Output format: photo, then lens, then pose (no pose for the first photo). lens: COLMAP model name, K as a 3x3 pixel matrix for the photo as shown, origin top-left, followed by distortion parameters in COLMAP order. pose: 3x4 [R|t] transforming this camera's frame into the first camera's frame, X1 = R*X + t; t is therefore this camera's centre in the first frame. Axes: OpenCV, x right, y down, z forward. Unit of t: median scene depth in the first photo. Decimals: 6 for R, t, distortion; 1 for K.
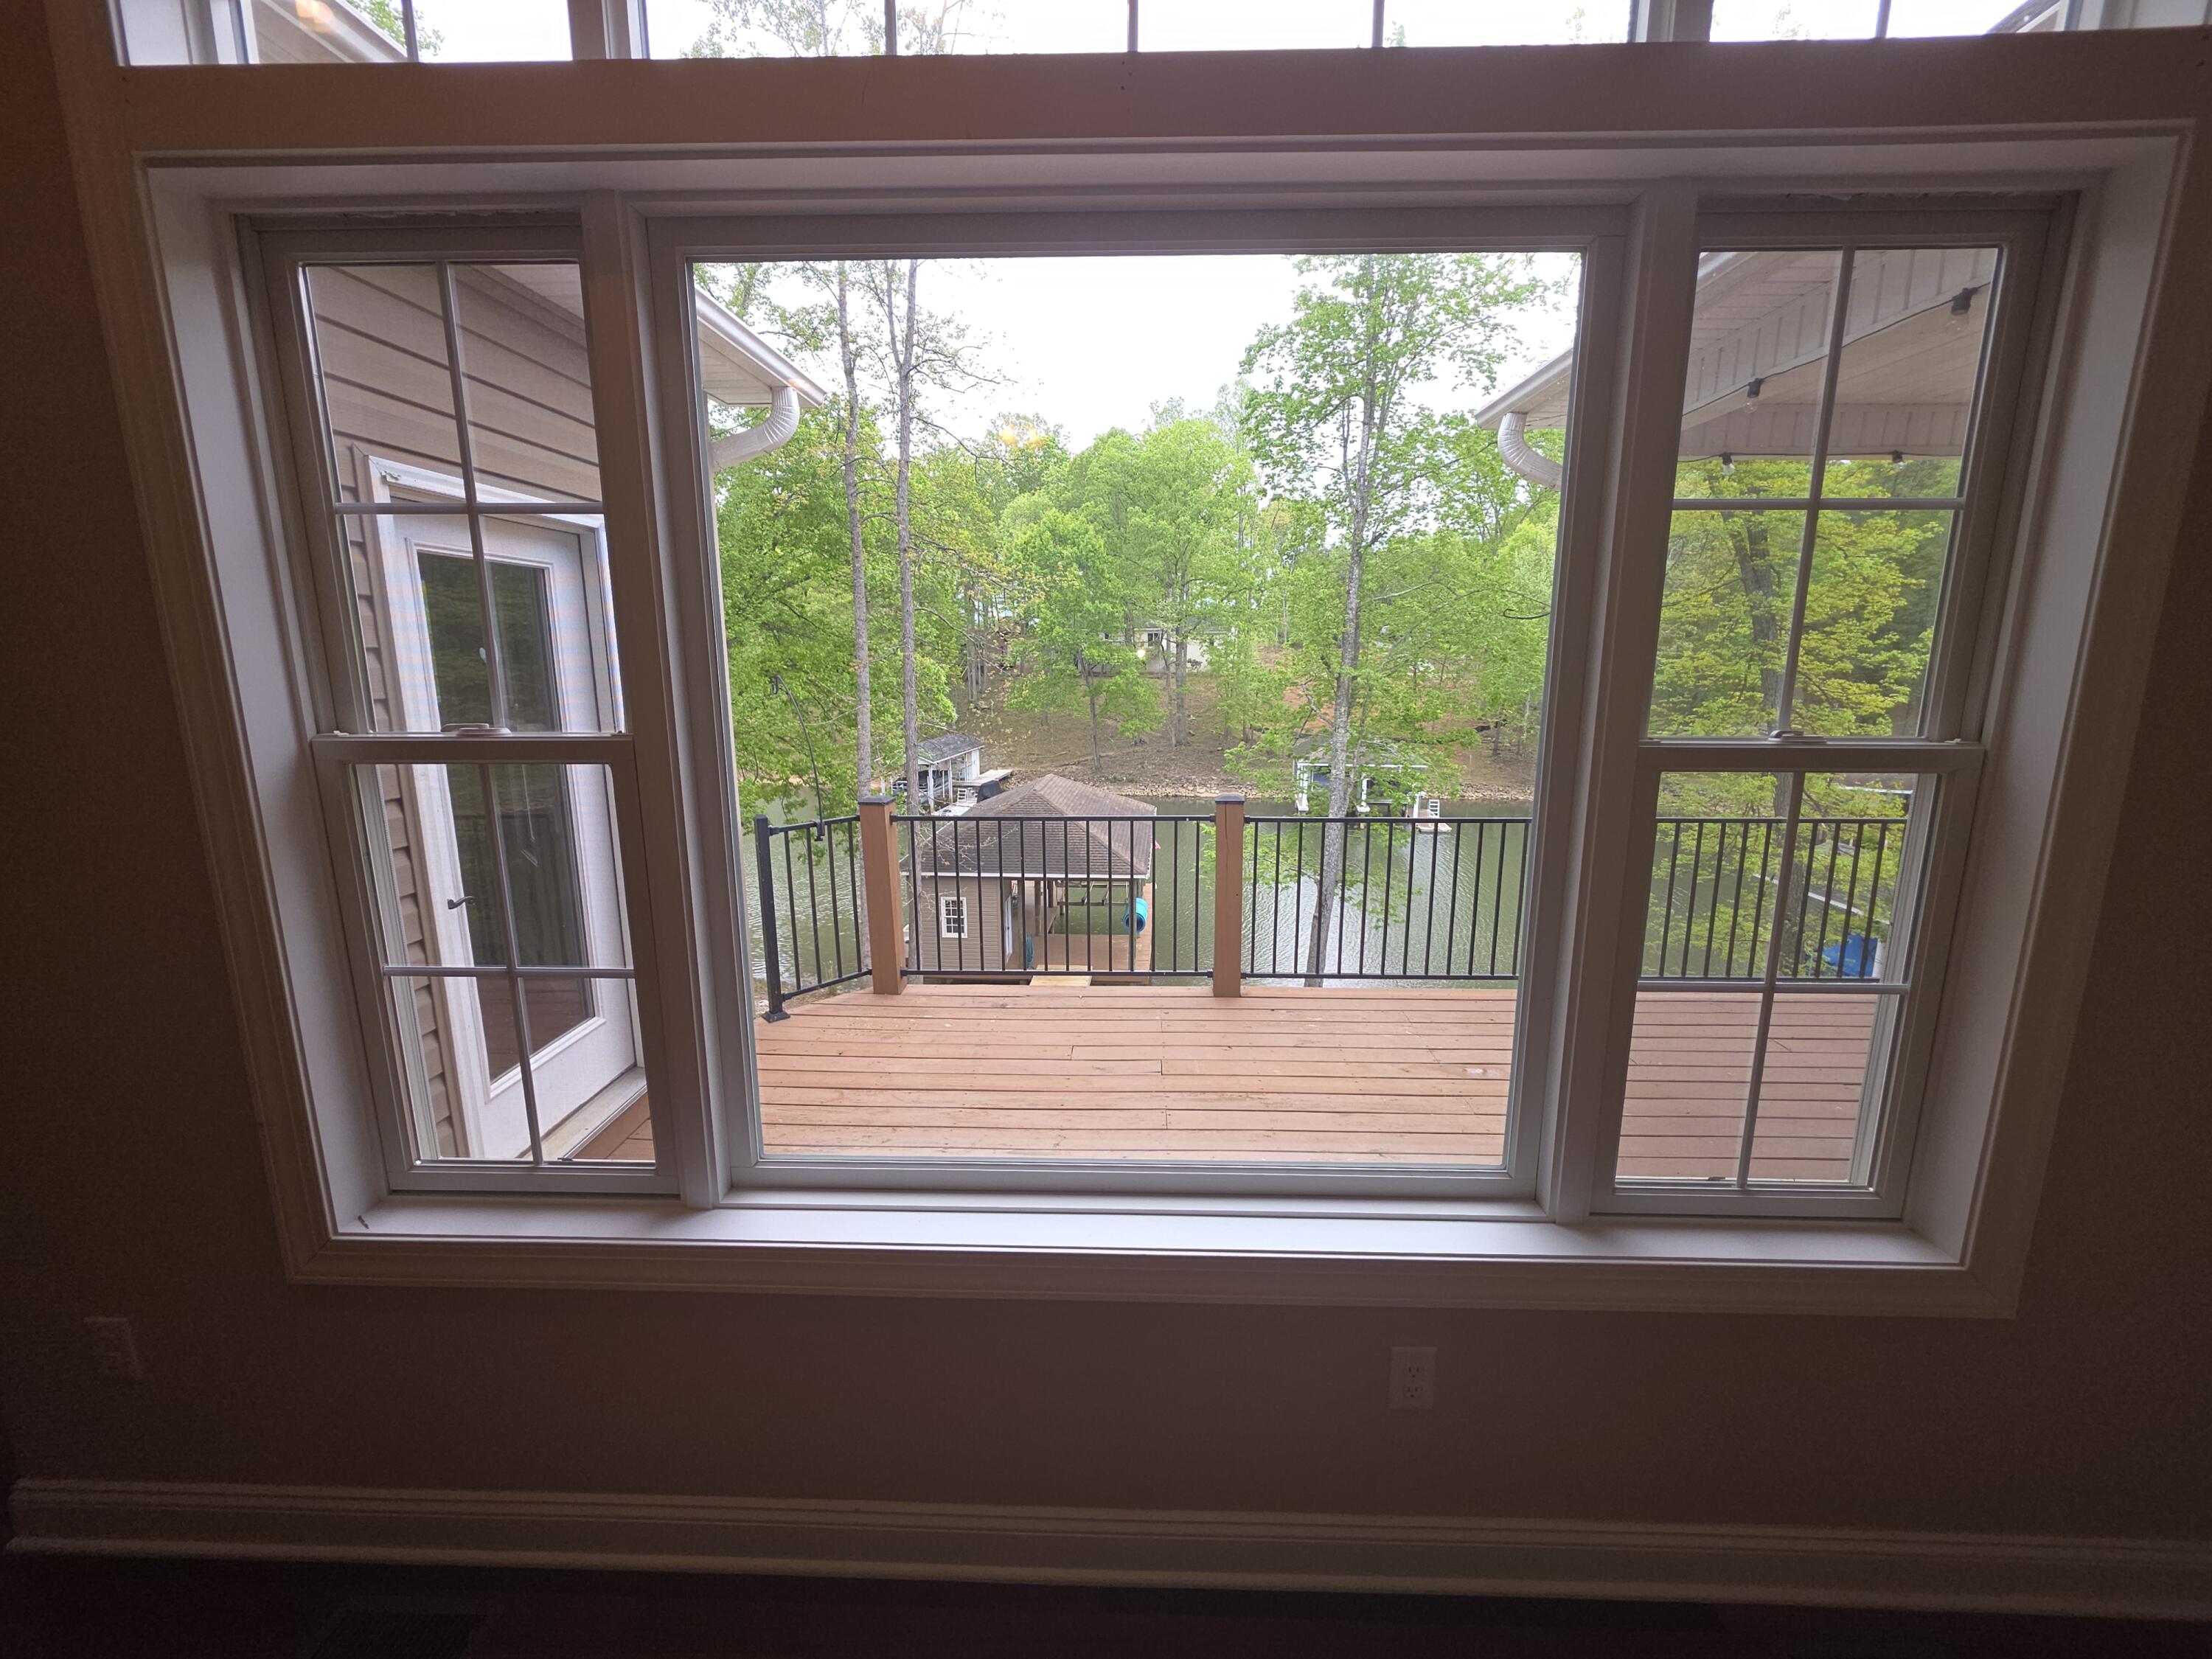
lens RADIAL K [[886.0, 0, 1111.7], [0, 886.0, 812.8], [0, 0, 1]] dist [-0.000081, 0.000217]
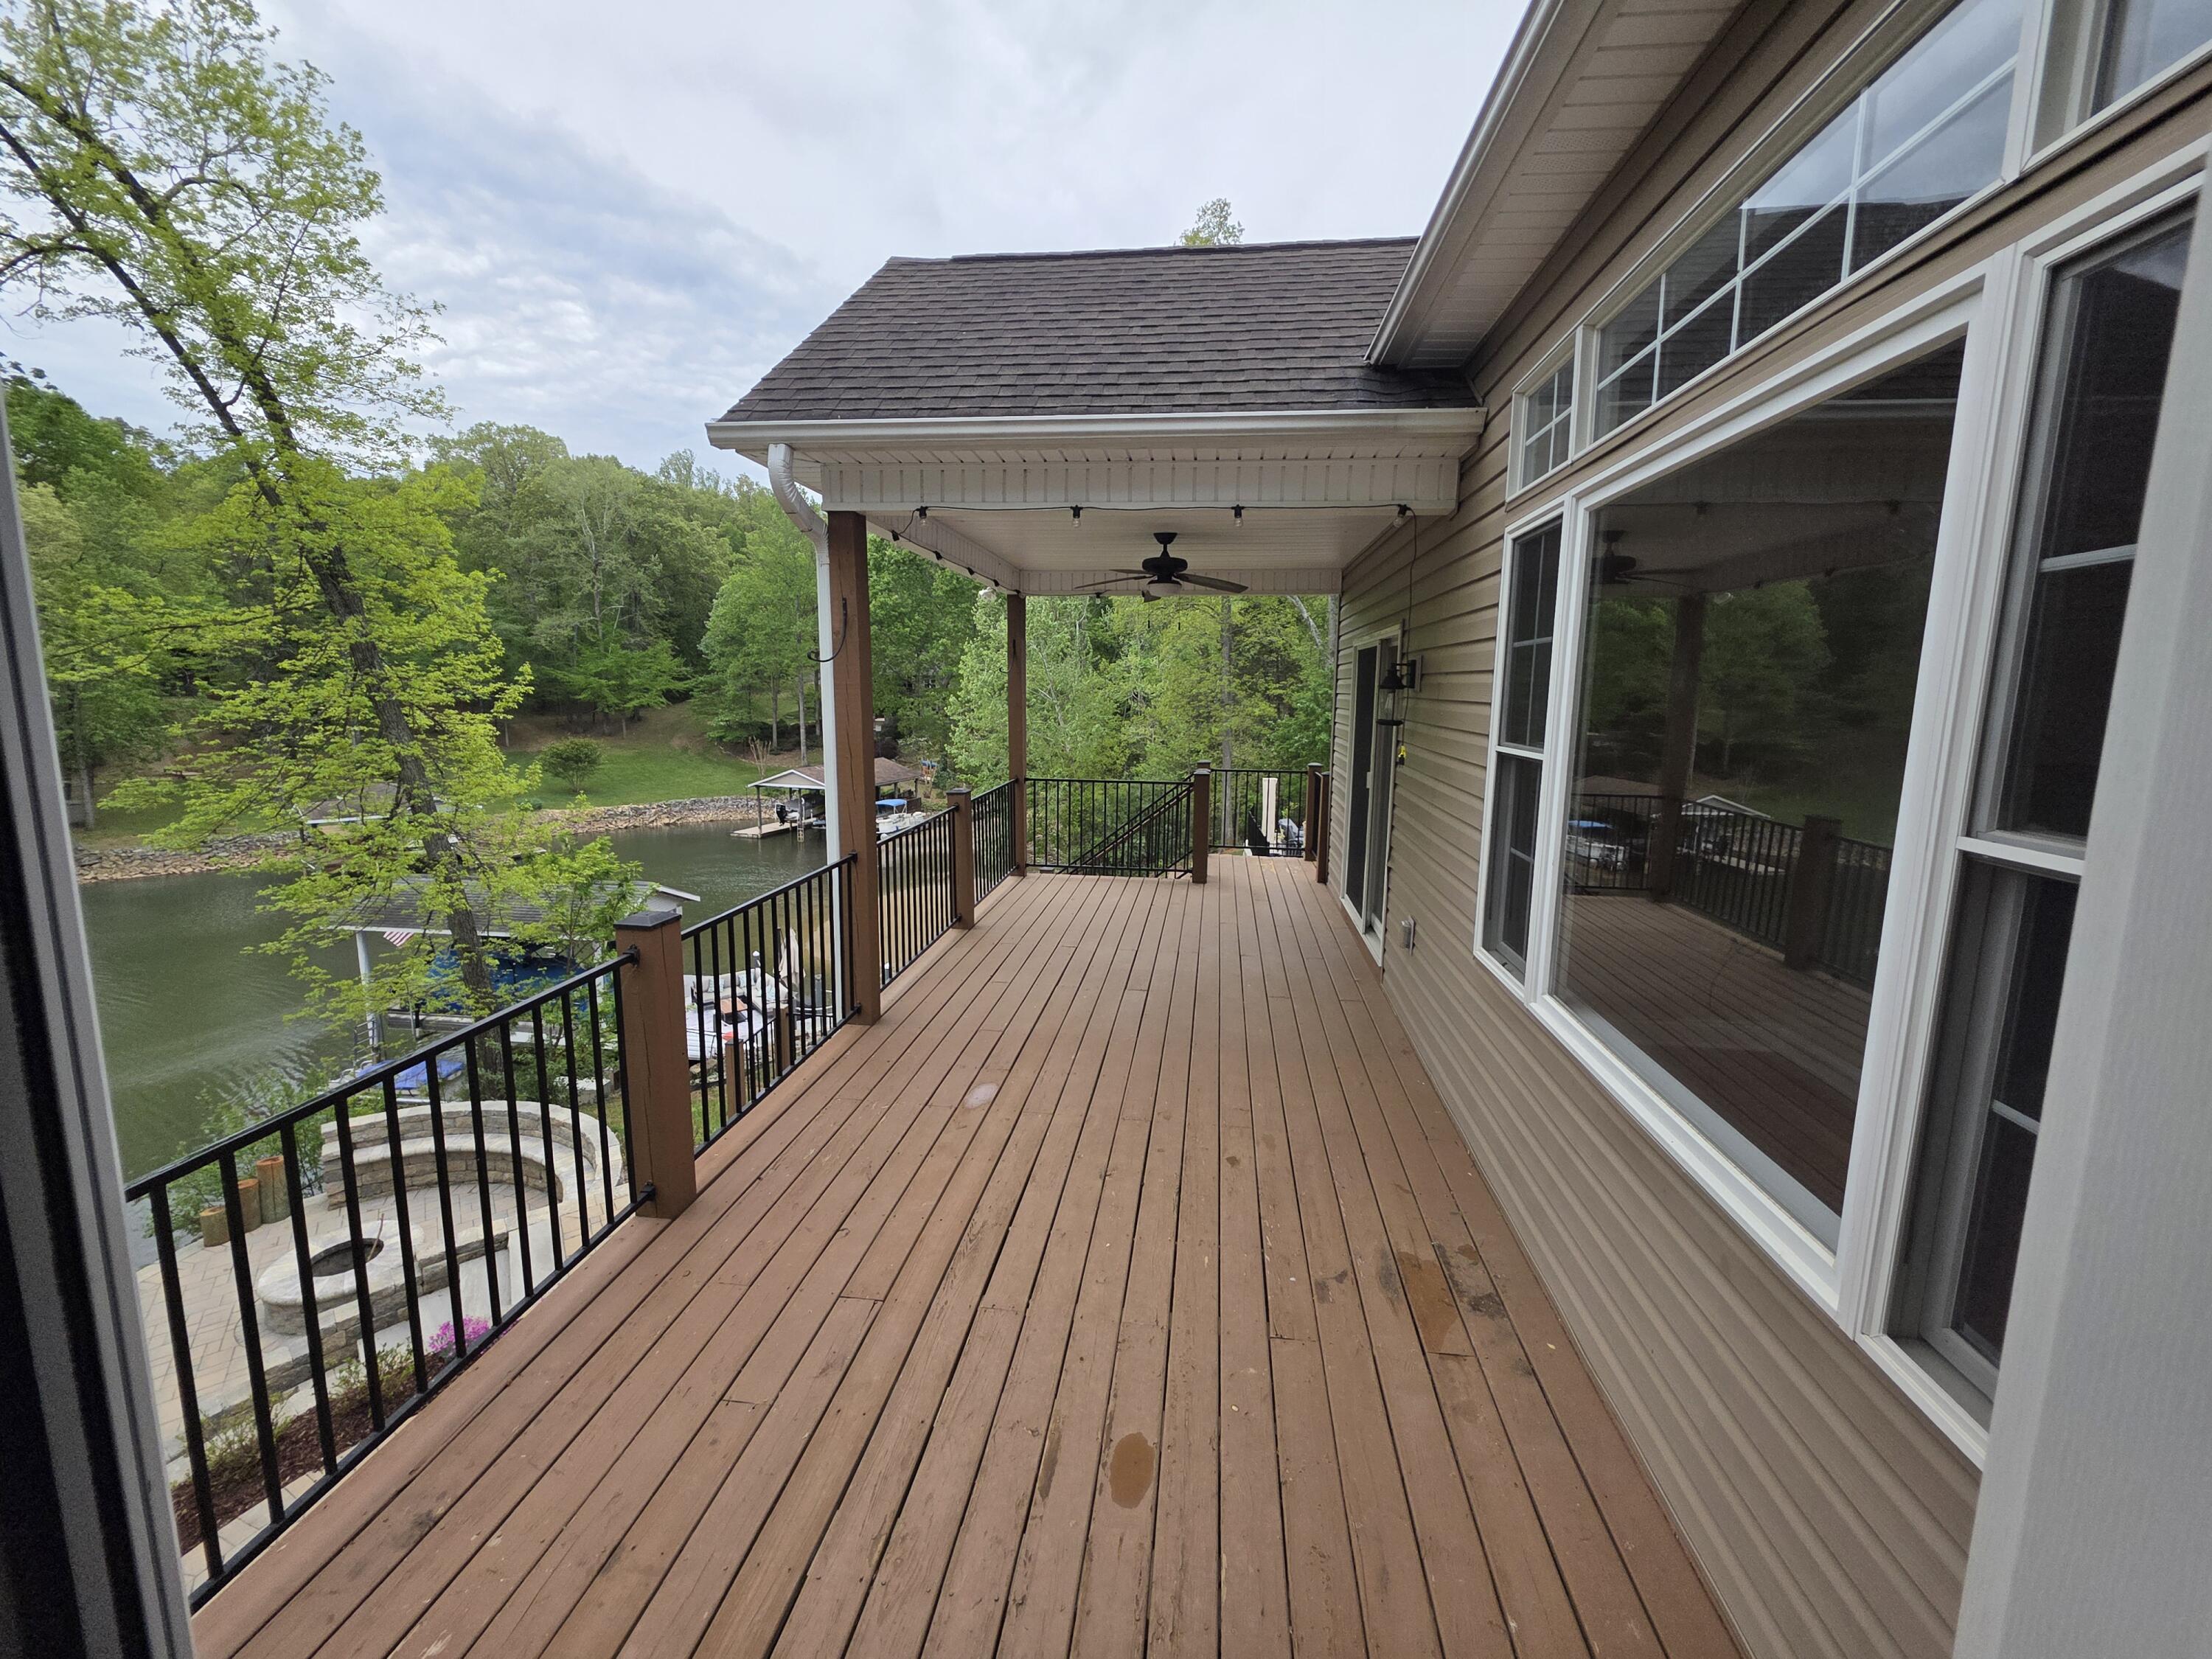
lens RADIAL K [[886.0, 0, 1110.5], [0, 886.0, 814.3], [0, 0, 1]] dist [-0.000081, 0.000217]
pose [[0.081299, -0.143287, 0.986336, -0.492834], [0.170096, 0.977089, 0.127924, -0.123132], [-0.982068, 0.157372, 0.103809, 0.594898]]
